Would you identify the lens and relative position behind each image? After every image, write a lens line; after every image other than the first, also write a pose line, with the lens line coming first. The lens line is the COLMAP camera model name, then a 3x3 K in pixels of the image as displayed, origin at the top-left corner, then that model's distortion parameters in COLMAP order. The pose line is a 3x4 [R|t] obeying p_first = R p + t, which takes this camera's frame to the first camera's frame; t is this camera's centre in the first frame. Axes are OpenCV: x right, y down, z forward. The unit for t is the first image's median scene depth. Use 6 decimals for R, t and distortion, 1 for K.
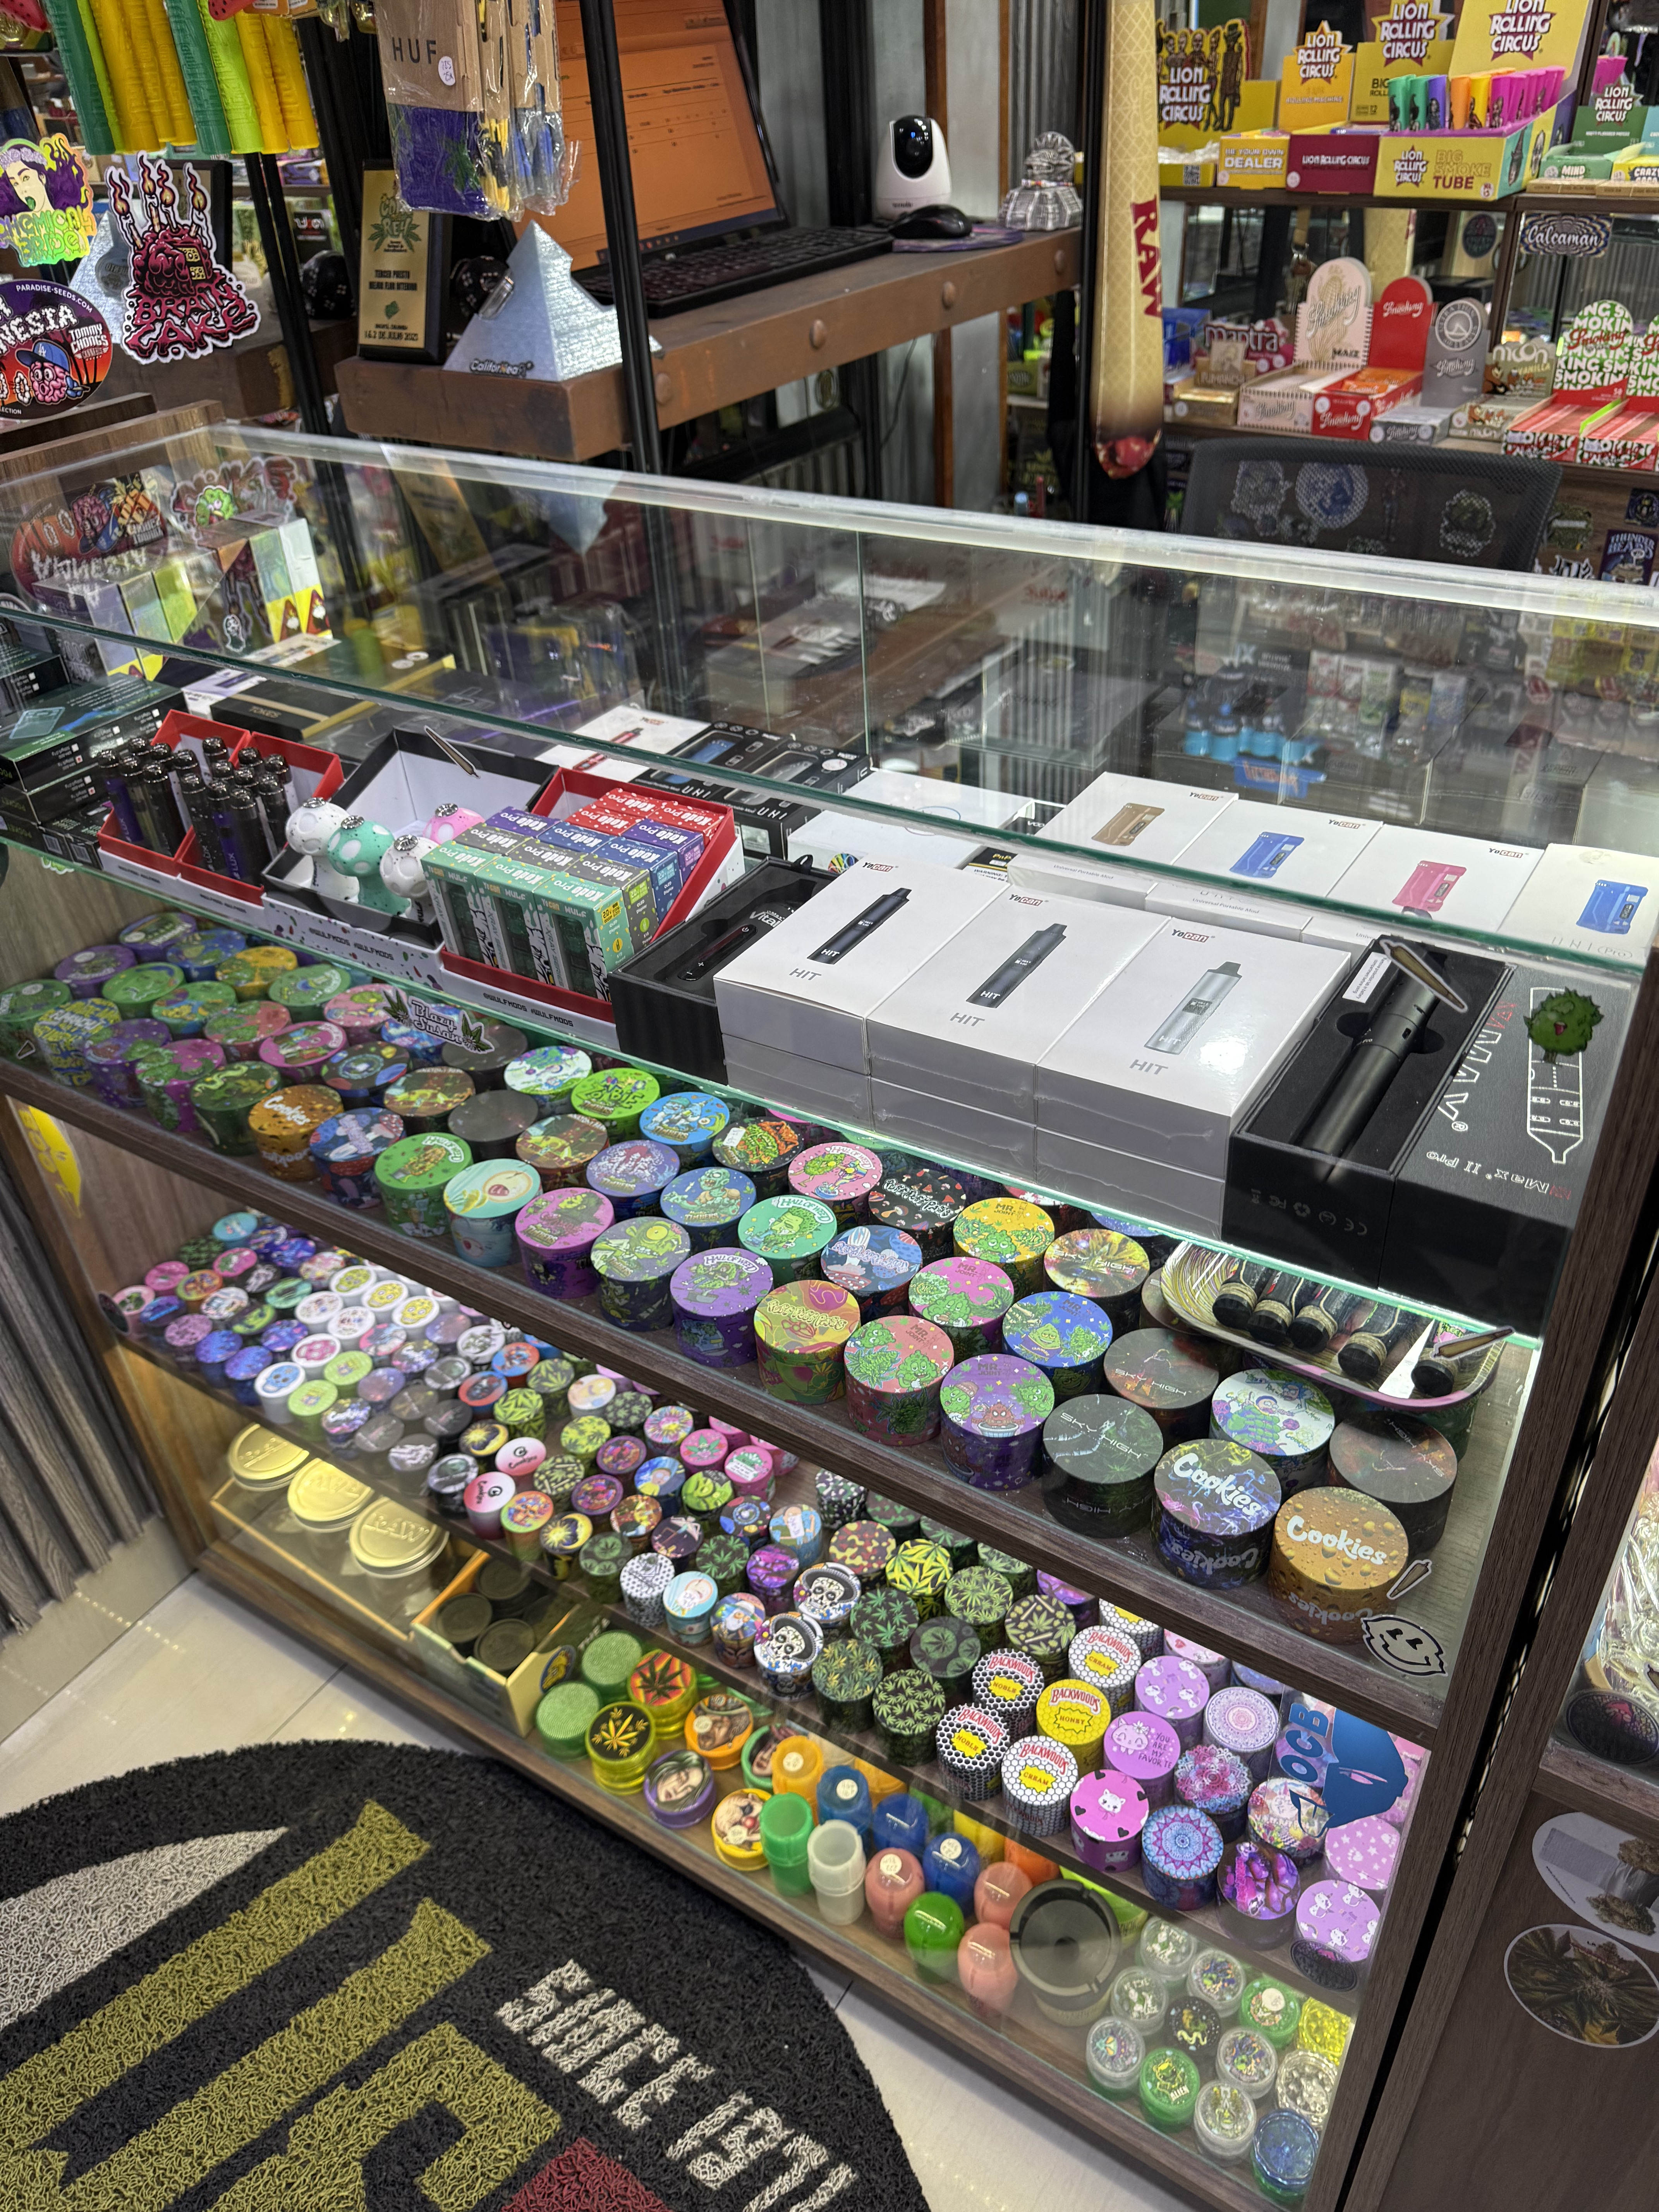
lens RADIAL K [[1544.2, 0, 871.9], [0, 1544.2, 1154.3], [0, 0, 1]] dist [0.031507, -0.000311]
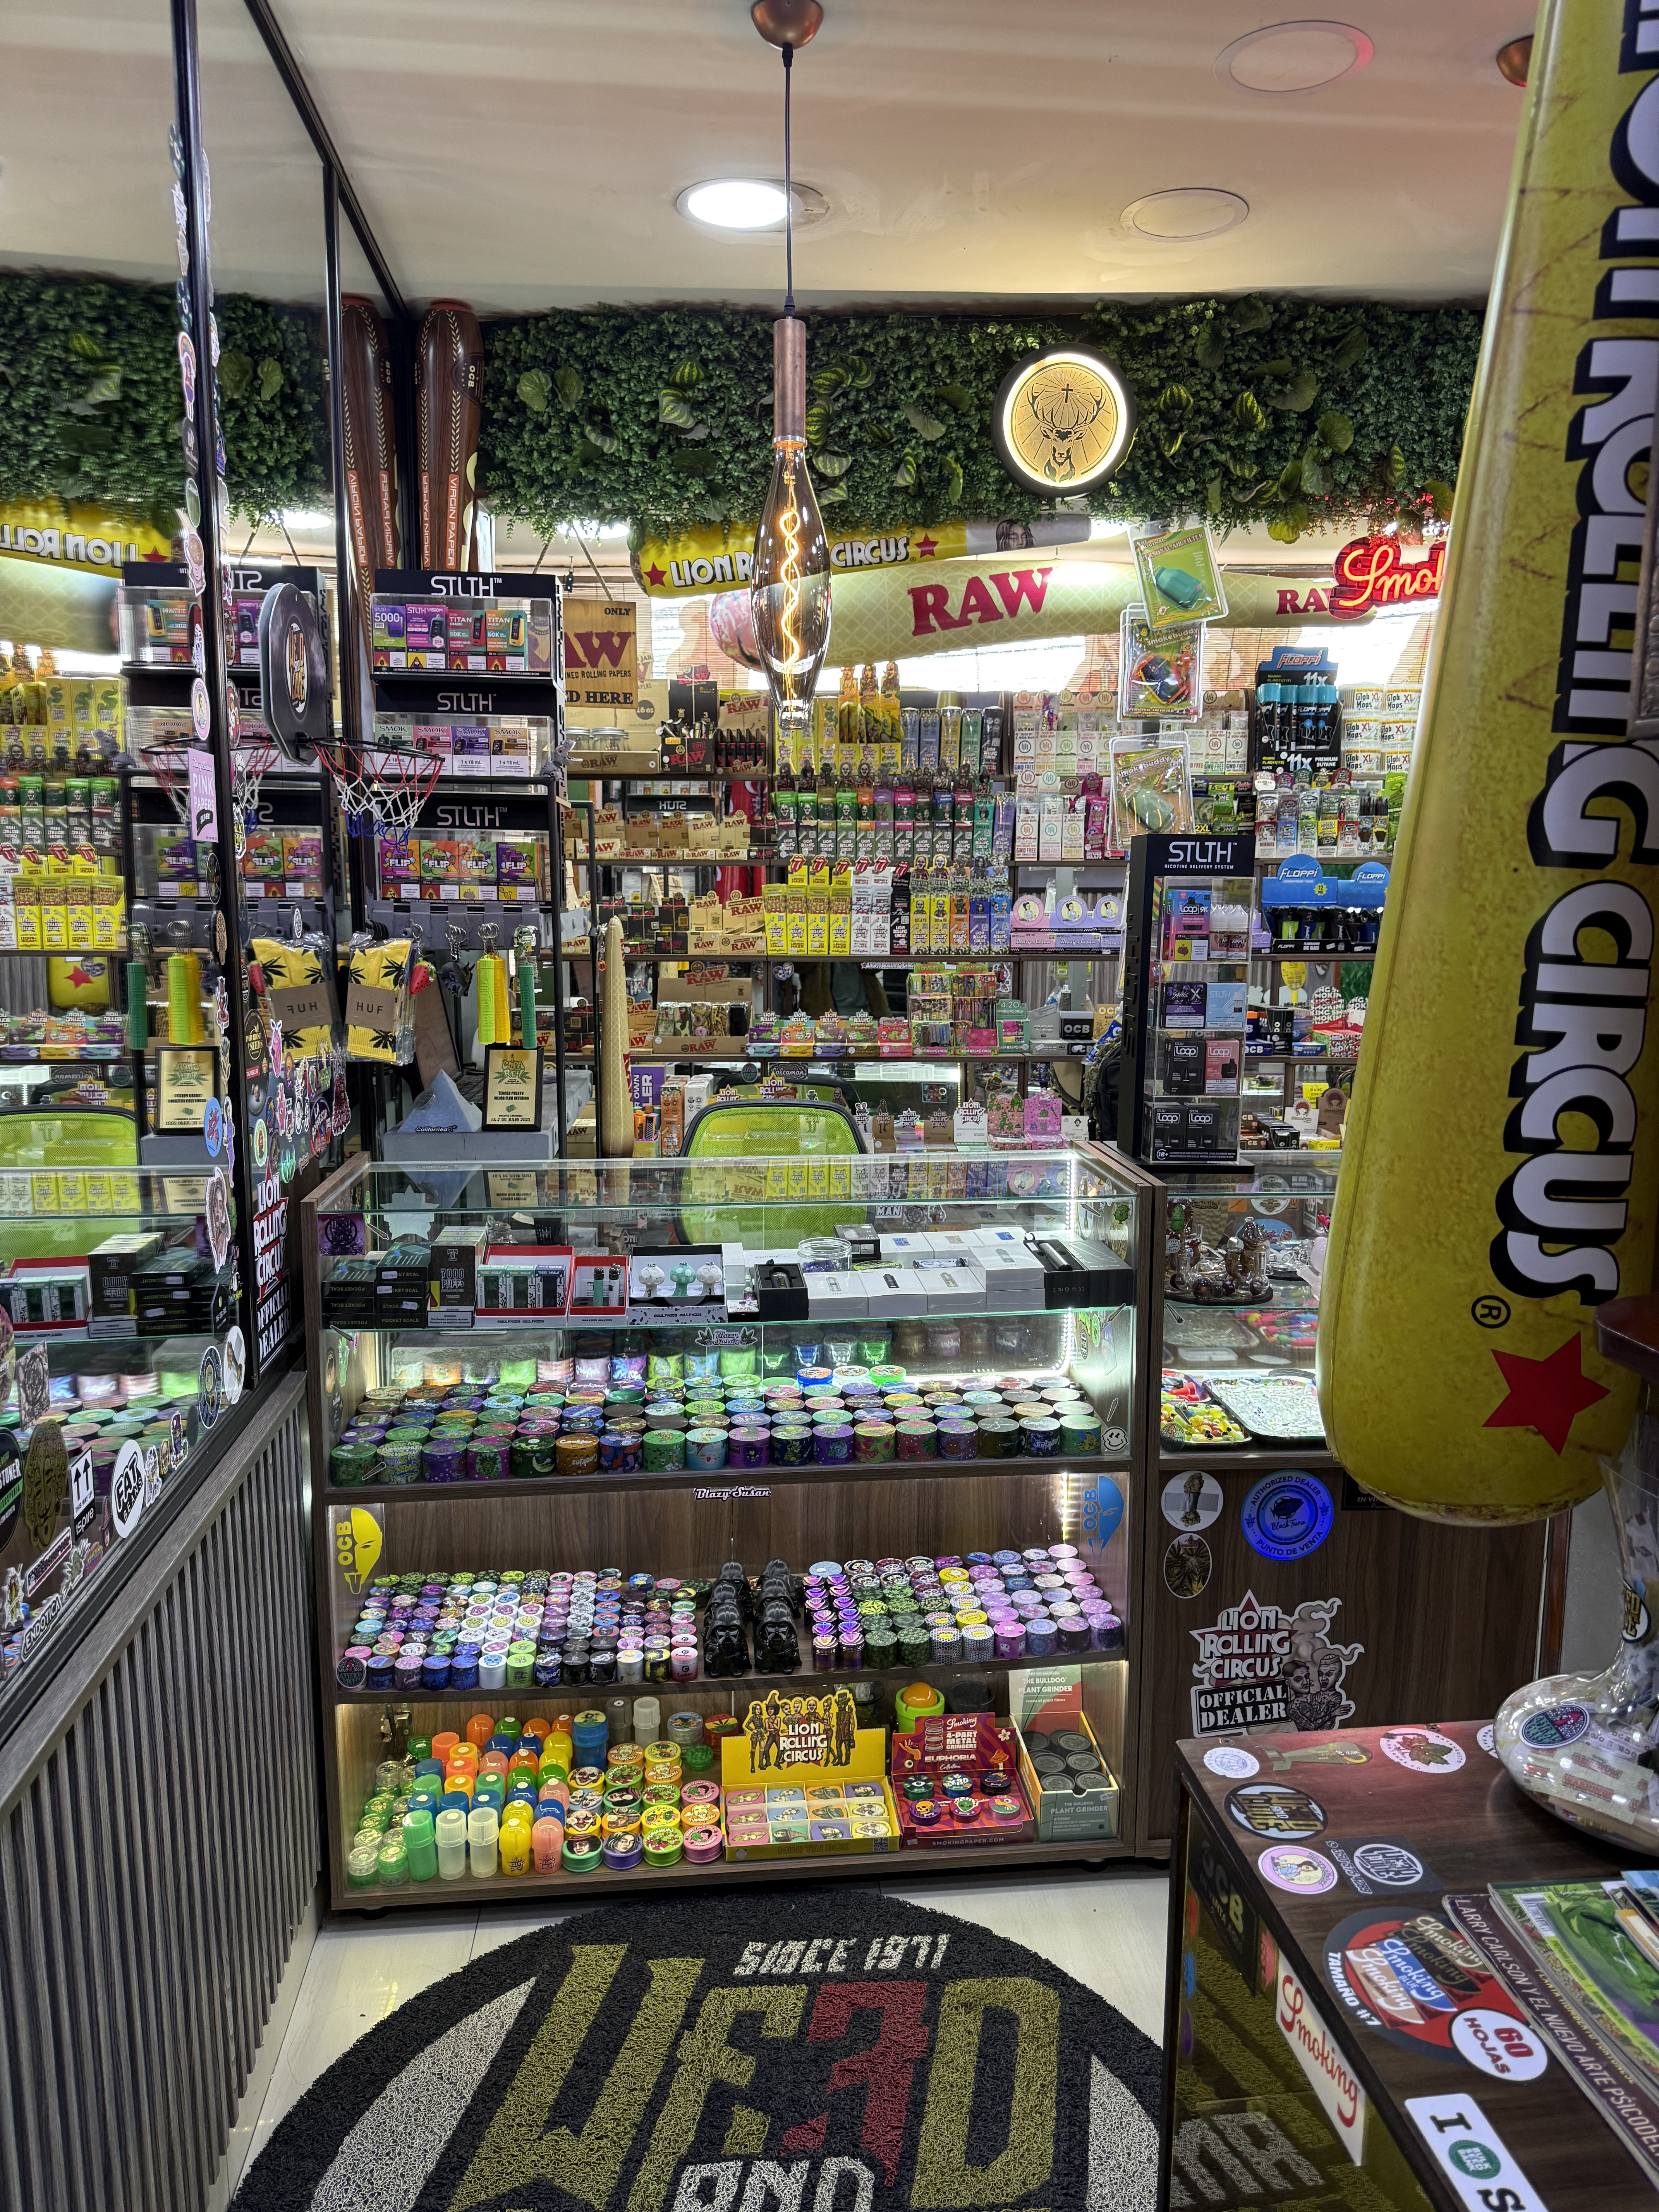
lens RADIAL K [[1560.3, 0, 834.1], [0, 1560.3, 1137.7], [0, 0, 1]] dist [0.070918, -0.053991]
pose [[0.783421, -0.060504, 0.618539, -1.266392], [0.343691, 0.871394, -0.350071, 0.431319], [-0.517810, 0.486839, 0.703463, -0.775175]]
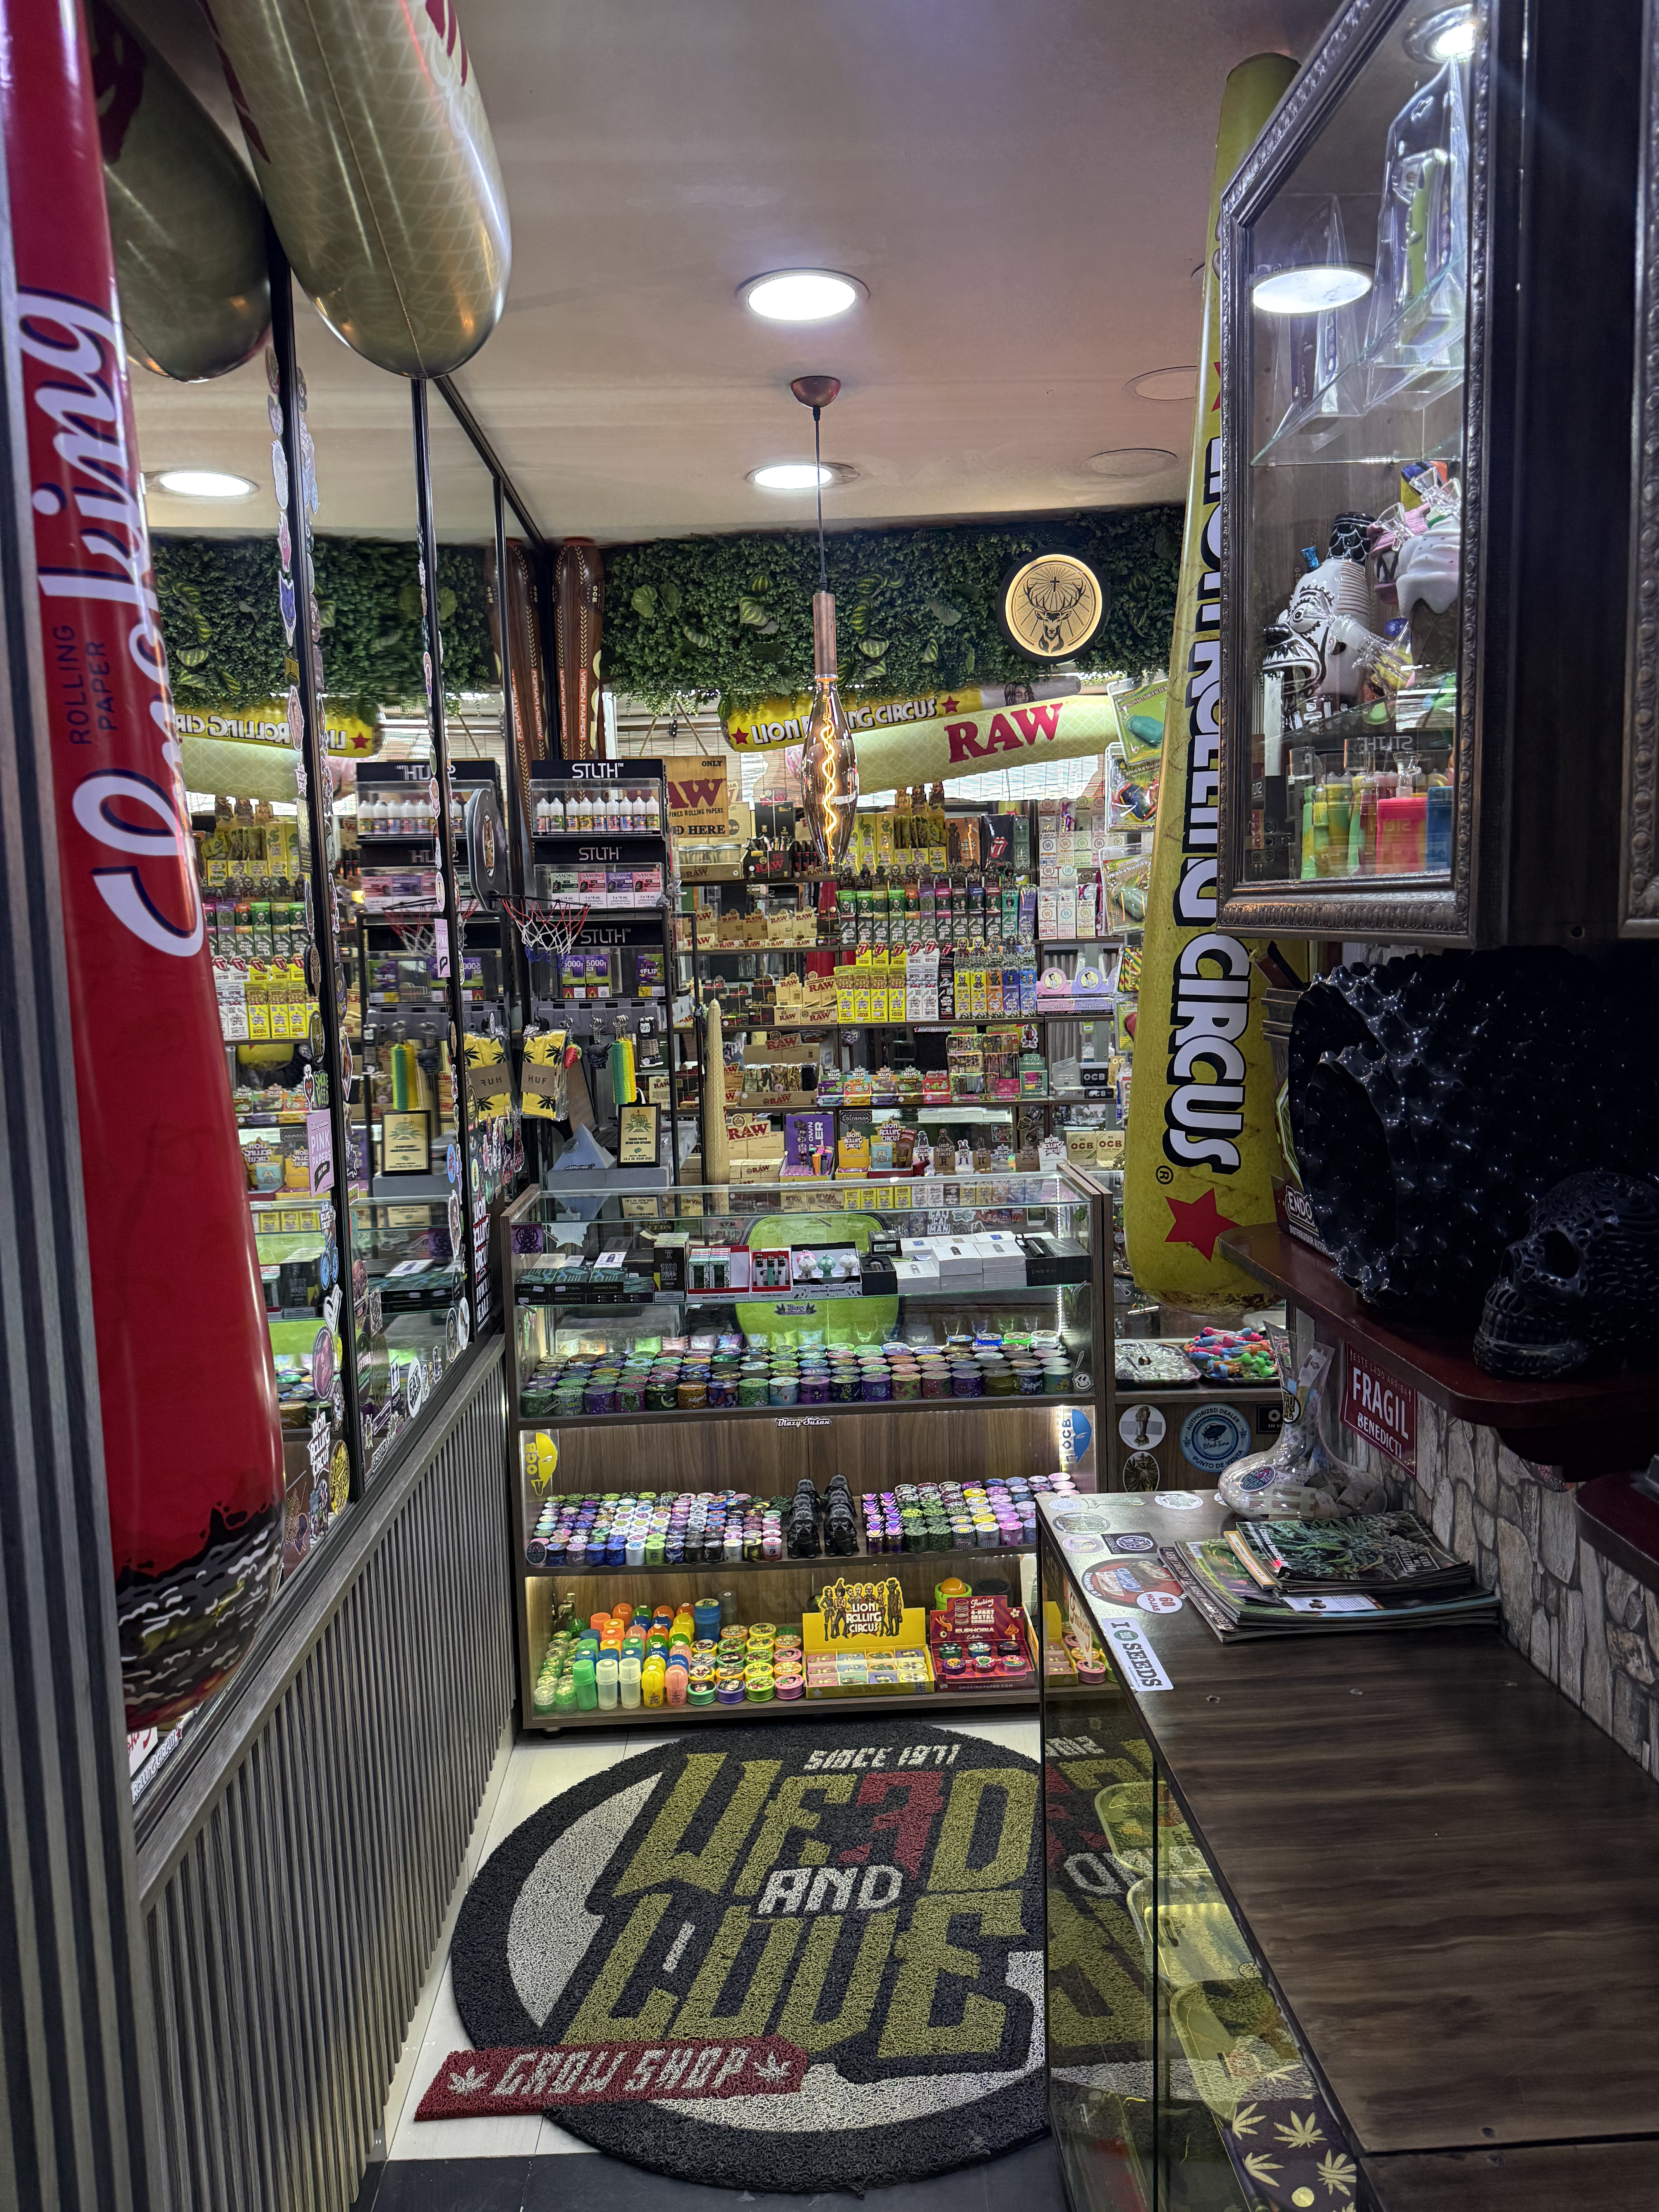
lens RADIAL K [[1578.4, 0, 834.8], [0, 1578.4, 1146.6], [0, 0, 1]] dist [0.039288, 0.590352]
pose [[0.824320, -0.064918, 0.562389, -1.646015], [0.336740, 0.854784, -0.394906, 0.779292], [-0.455085, 0.514908, 0.726476, -1.376002]]
